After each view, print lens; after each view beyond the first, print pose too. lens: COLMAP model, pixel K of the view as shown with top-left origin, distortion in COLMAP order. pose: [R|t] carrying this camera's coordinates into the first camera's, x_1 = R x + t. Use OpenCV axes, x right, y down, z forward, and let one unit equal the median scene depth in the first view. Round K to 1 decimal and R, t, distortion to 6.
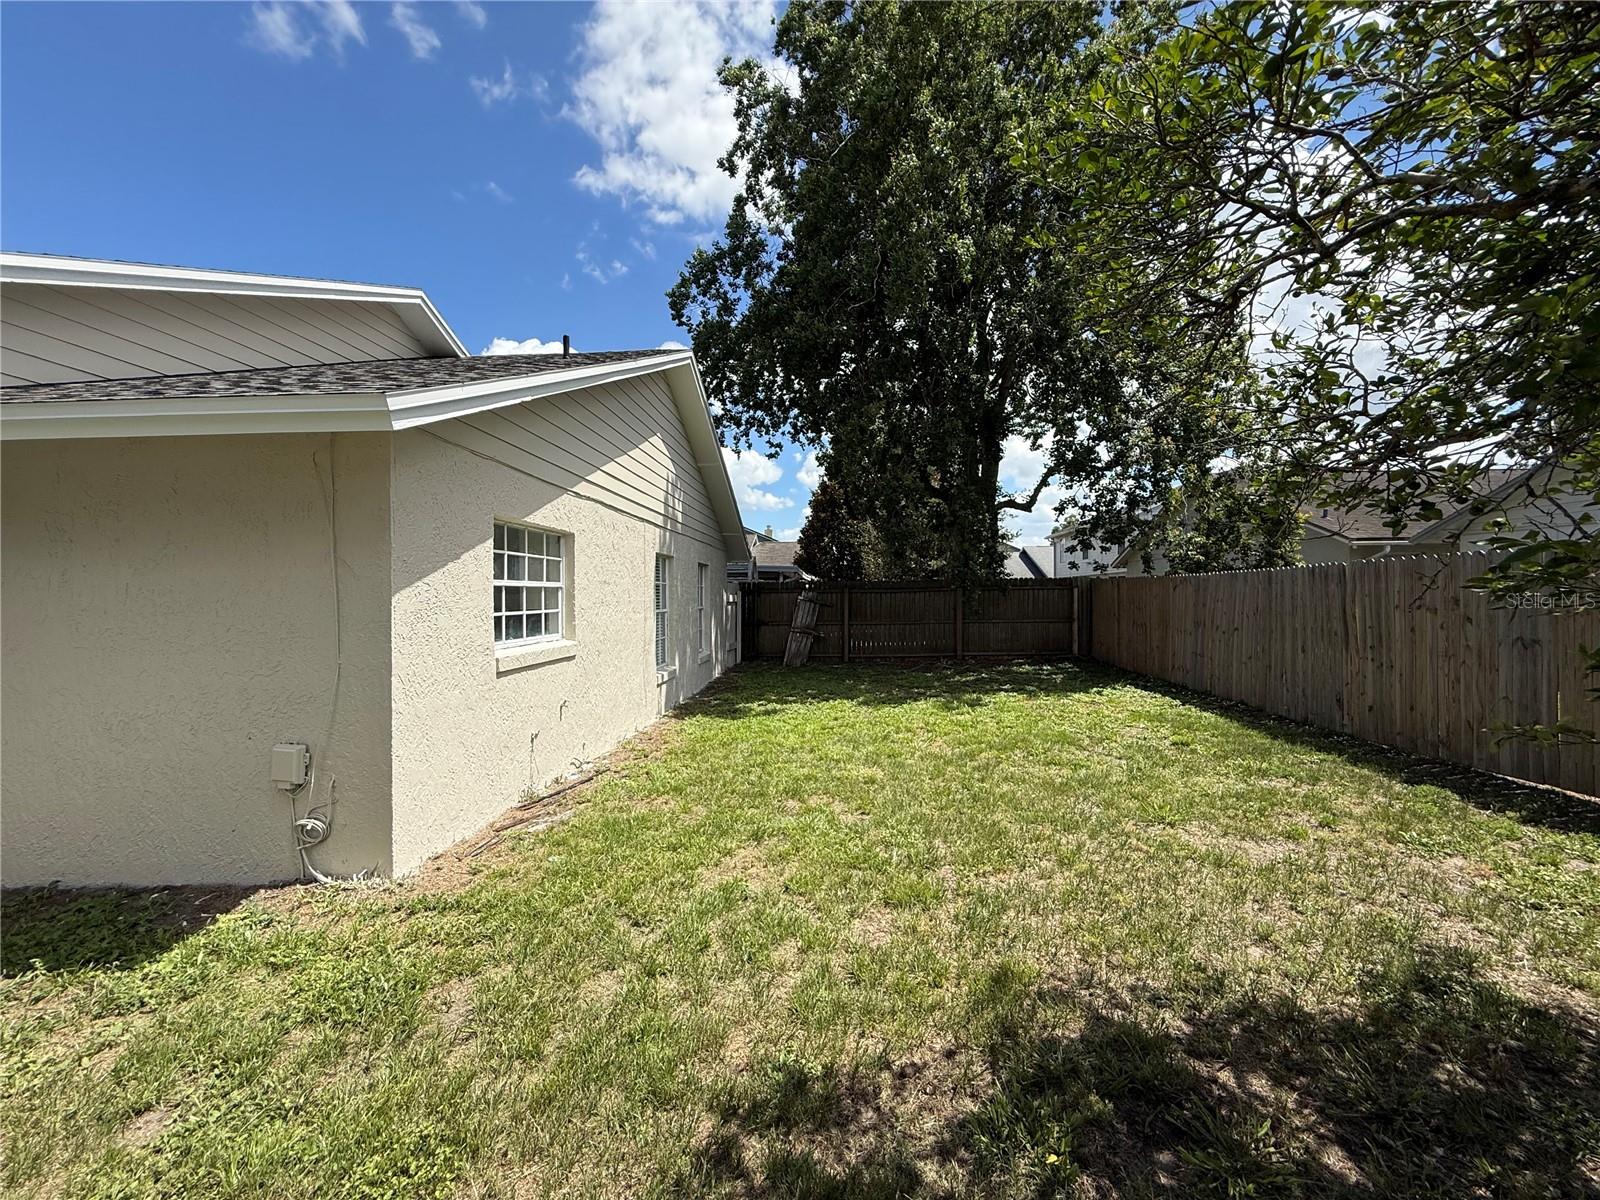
lens RADIAL K [[639.1, 0, 798.2], [0, 639.1, 594.8], [0, 0, 1]] dist [-0.001359, 0.000834]
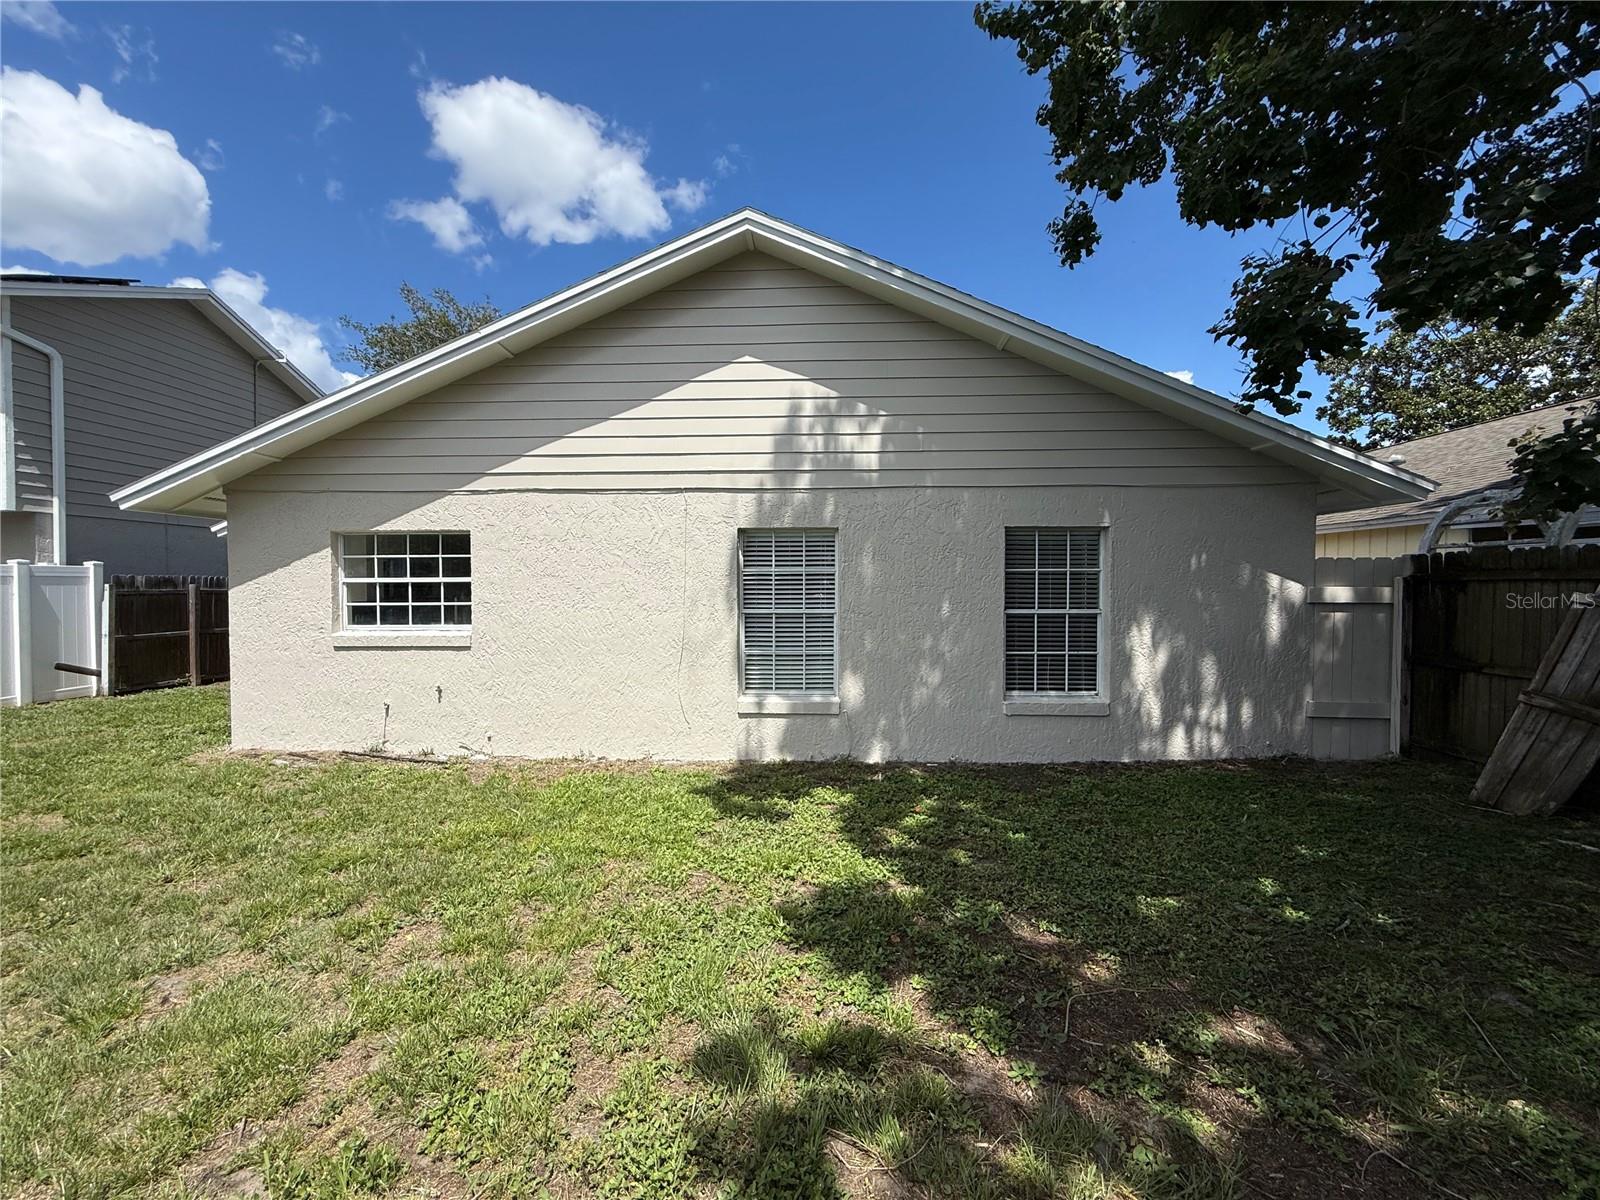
lens RADIAL K [[639.1, 0, 802.7], [0, 639.1, 603.2], [0, 0, 1]] dist [-0.001359, 0.000834]
pose [[0.031380, 0.042401, -0.998608, 0.861582], [0.005375, 0.999078, 0.042590, -0.022983], [0.999493, -0.006704, 0.031123, 1.823485]]
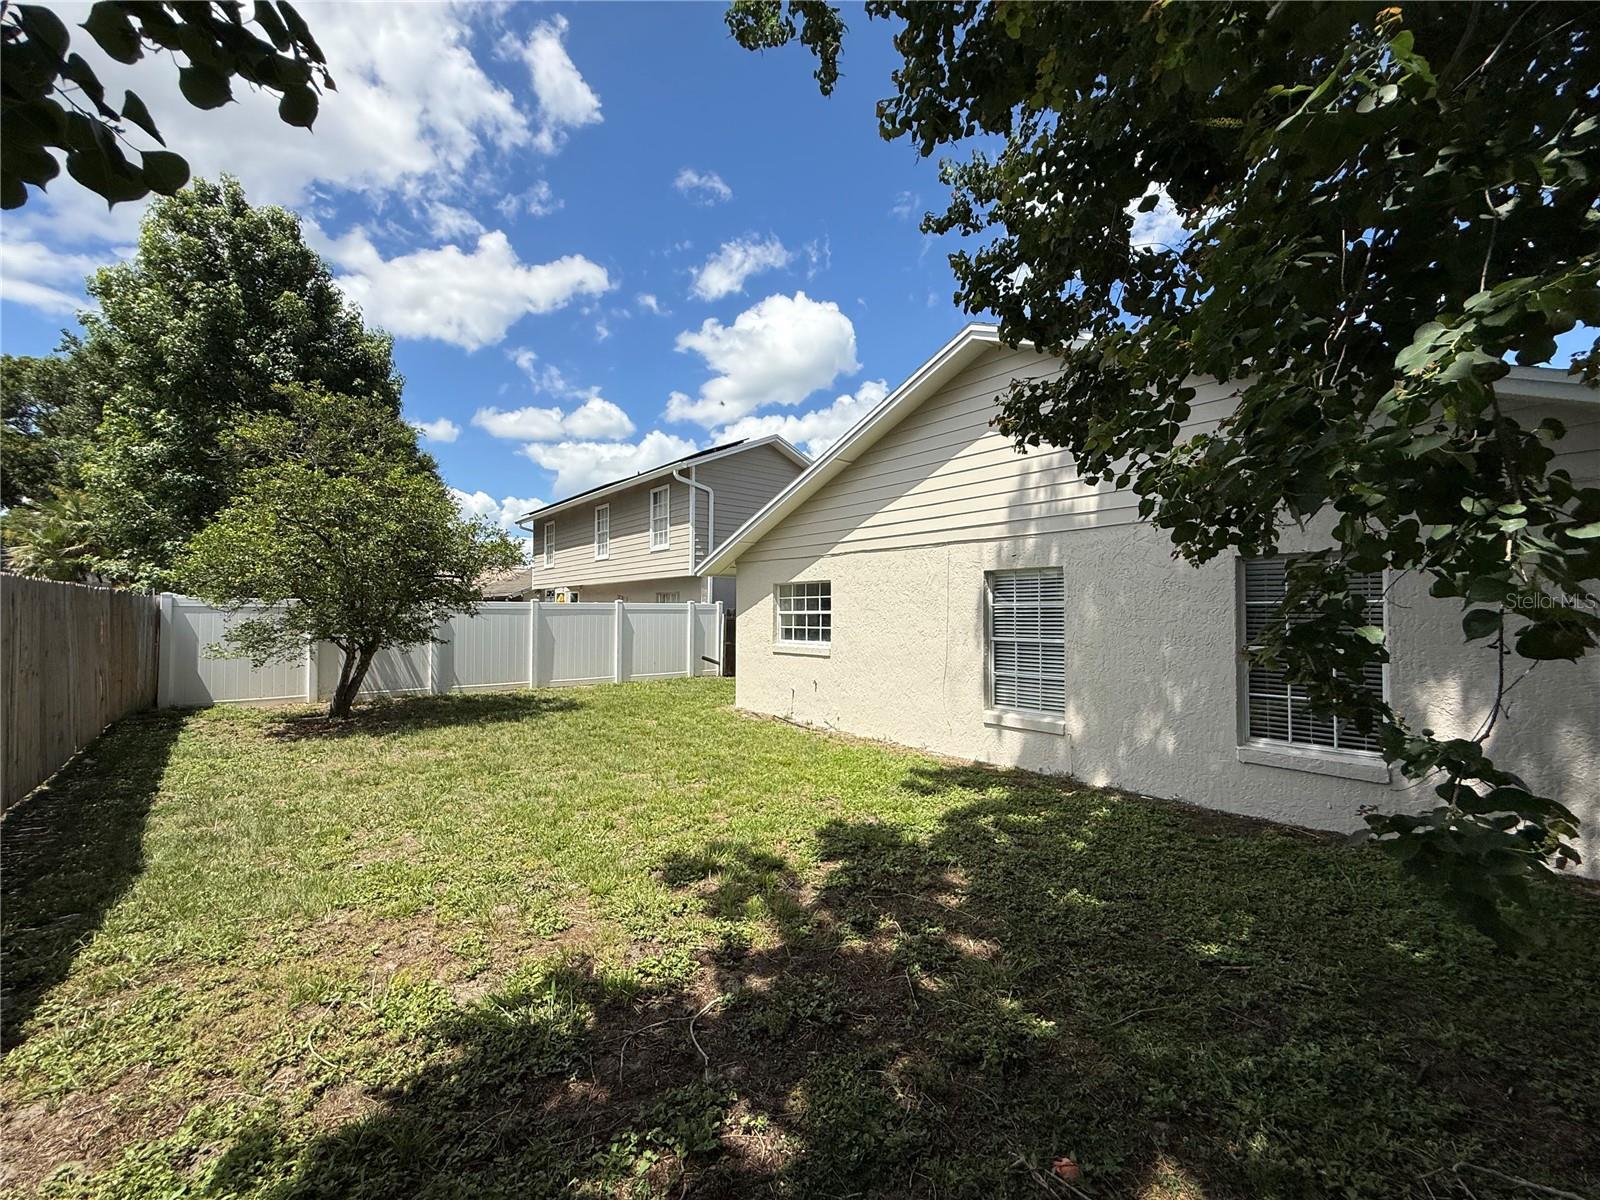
lens RADIAL K [[639.1, 0, 799.2], [0, 639.1, 601.4], [0, 0, 1]] dist [-0.001359, 0.000834]
pose [[-0.714979, -0.005346, -0.699126, 0.991134], [0.006755, 0.999871, -0.014555, -0.024428], [0.699114, -0.015129, -0.714851, 2.515961]]
